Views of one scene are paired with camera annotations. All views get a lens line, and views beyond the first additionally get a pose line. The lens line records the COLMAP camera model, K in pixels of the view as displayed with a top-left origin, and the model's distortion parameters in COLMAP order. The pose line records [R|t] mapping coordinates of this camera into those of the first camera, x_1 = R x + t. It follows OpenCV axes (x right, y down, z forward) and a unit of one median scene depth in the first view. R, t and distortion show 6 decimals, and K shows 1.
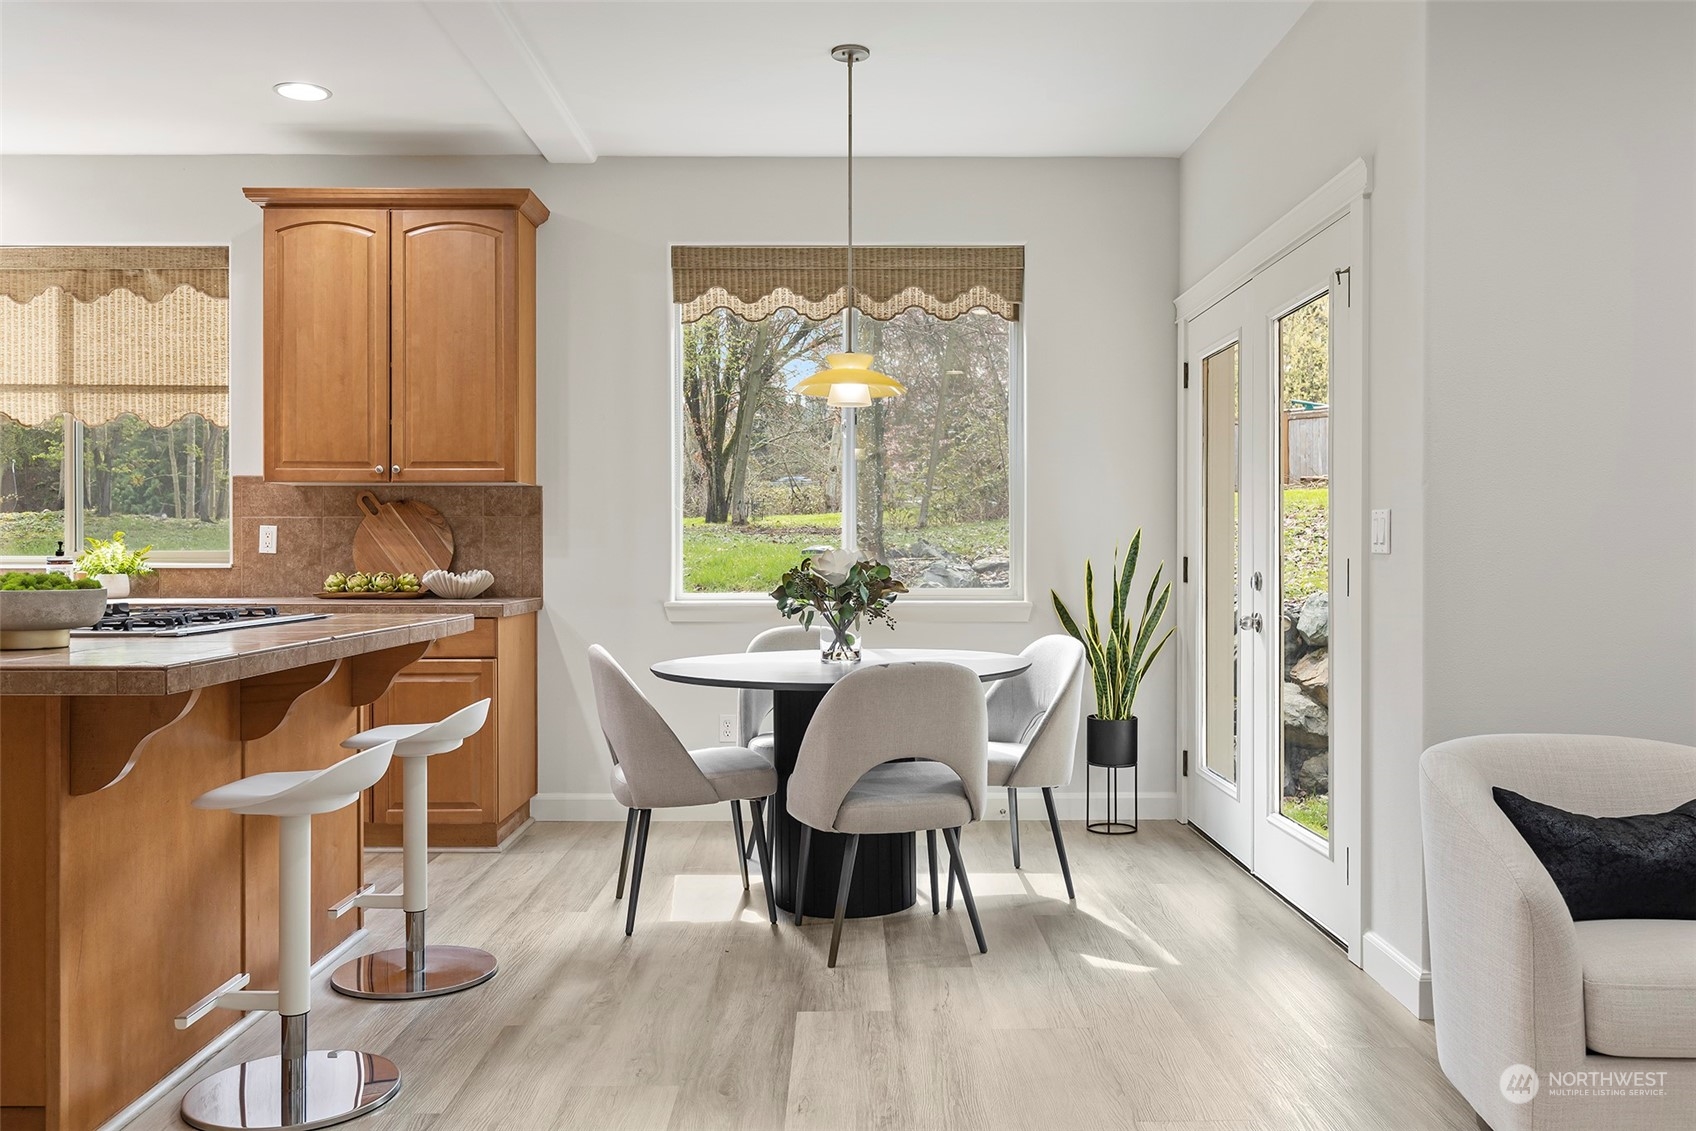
lens RADIAL K [[1383.0, 0, 841.9], [0, 1383.0, 549.5], [0, 0, 1]] dist [0.003742, 0.011624]
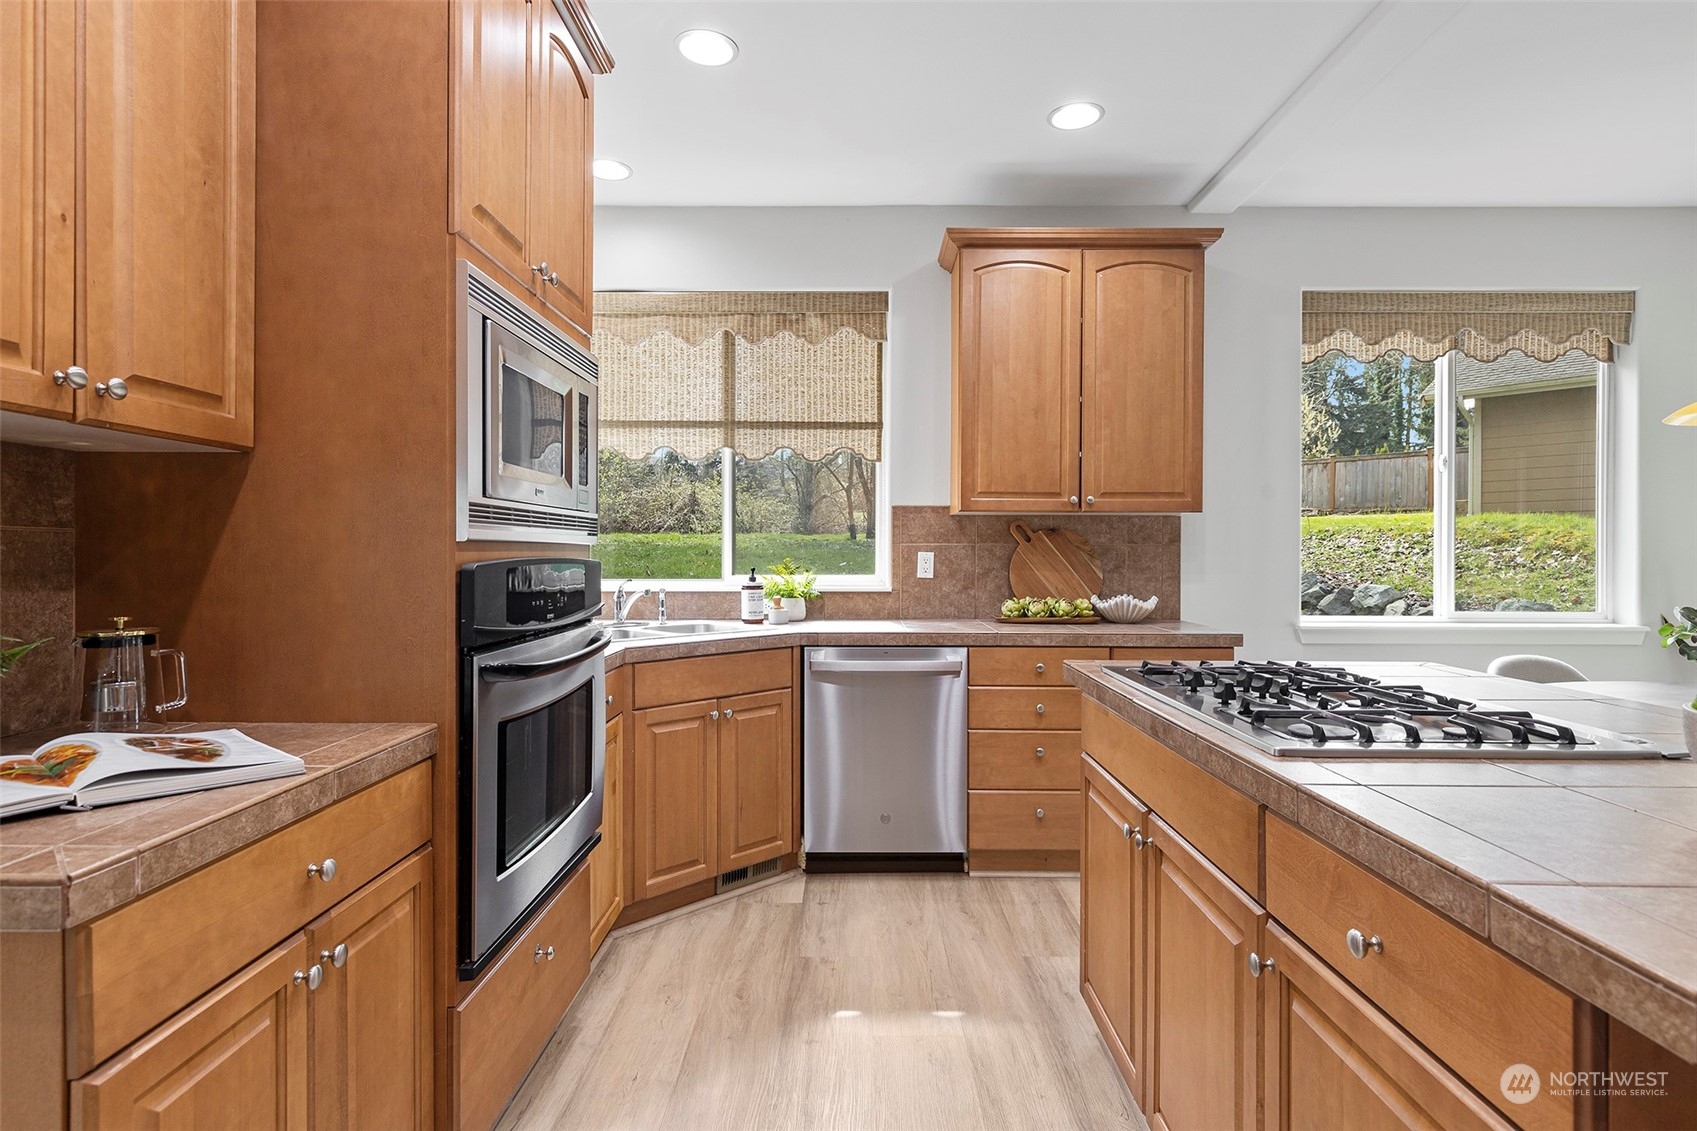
lens RADIAL K [[898.6, 0, 859.3], [0, 898.6, 554.0], [0, 0, 1]] dist [-0.000686, 0.001109]
pose [[0.999960, 0.002411, -0.008583, -0.459515], [-0.002405, 0.999997, 0.000690, -0.016308], [0.008585, -0.000669, 0.999963, 0.305205]]
